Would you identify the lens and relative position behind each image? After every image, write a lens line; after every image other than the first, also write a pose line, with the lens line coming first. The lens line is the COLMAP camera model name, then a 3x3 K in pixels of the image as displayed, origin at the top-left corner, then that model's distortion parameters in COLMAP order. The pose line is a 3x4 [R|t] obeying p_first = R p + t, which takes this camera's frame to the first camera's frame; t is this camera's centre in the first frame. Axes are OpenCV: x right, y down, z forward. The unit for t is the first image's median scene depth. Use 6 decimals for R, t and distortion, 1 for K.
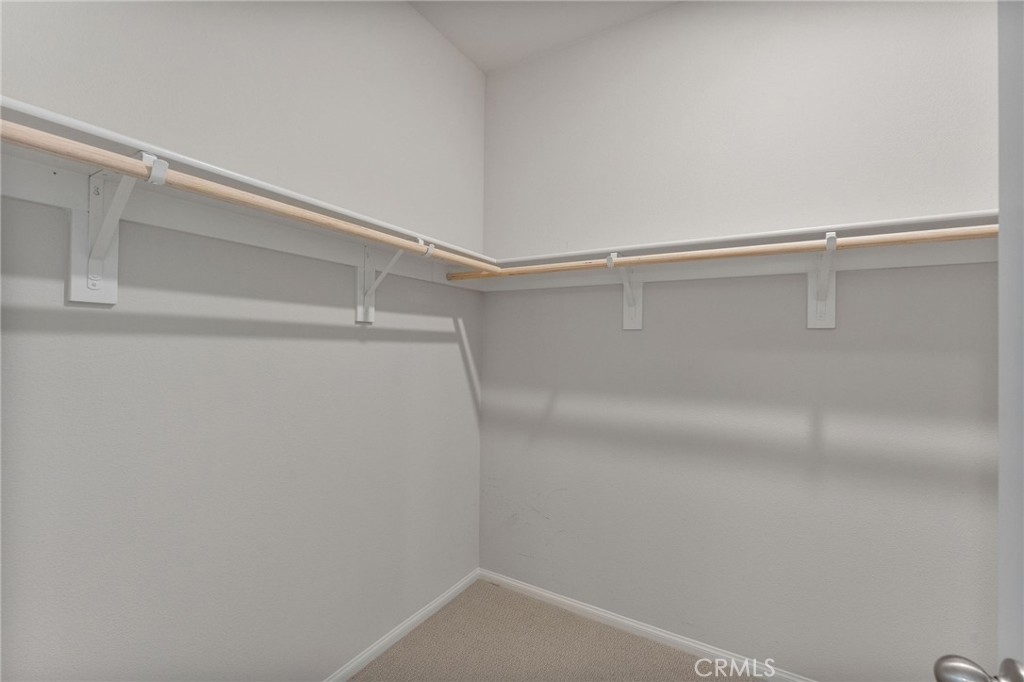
lens RADIAL K [[438.8, 0, 507.0], [0, 438.8, 347.5], [0, 0, 1]] dist [0.002345, 0.001371]
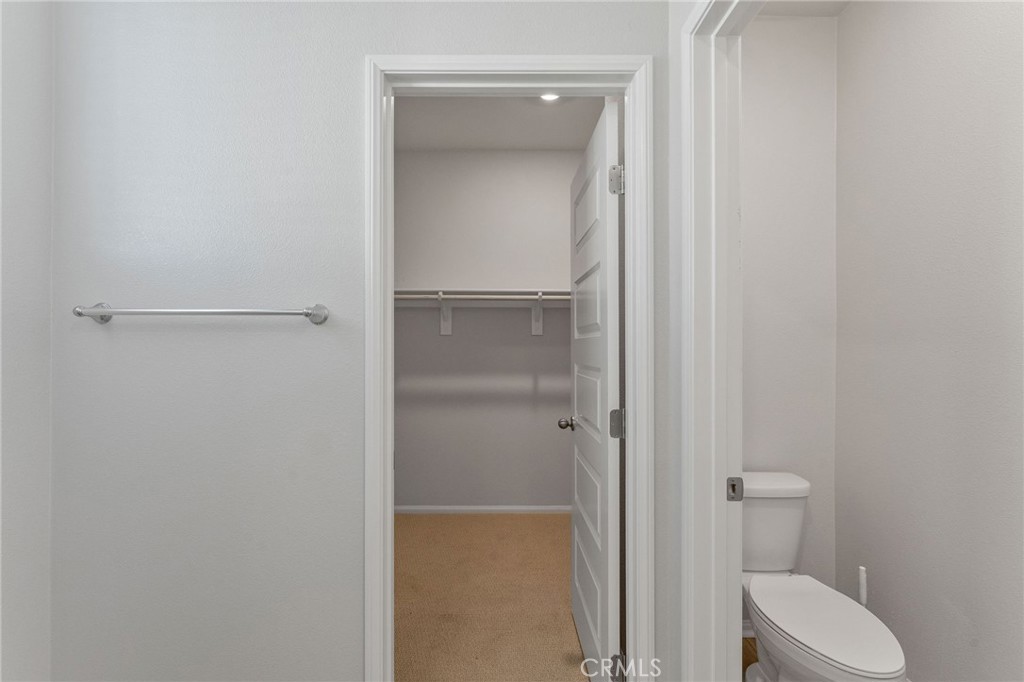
lens RADIAL K [[438.8, 0, 511.4], [0, 438.8, 343.9], [0, 0, 1]] dist [0.002345, 0.001371]
pose [[0.849072, -0.003160, 0.528267, -0.448069], [0.005175, 0.999984, -0.002337, -0.001255], [-0.528251, 0.004718, 0.849075, -0.646378]]
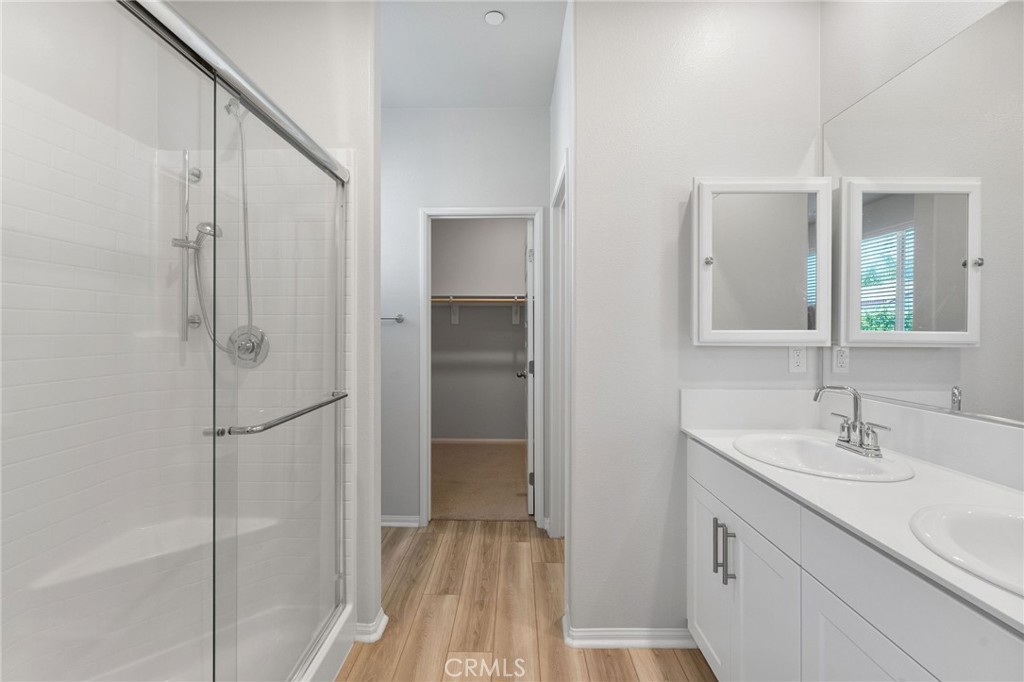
lens RADIAL K [[438.8, 0, 509.2], [0, 438.8, 333.2], [0, 0, 1]] dist [0.002345, 0.001371]
pose [[0.862702, -0.006769, 0.505667, -0.832582], [0.002752, 0.999958, 0.008689, -0.010929], [-0.505705, -0.006104, 0.862685, -1.547180]]
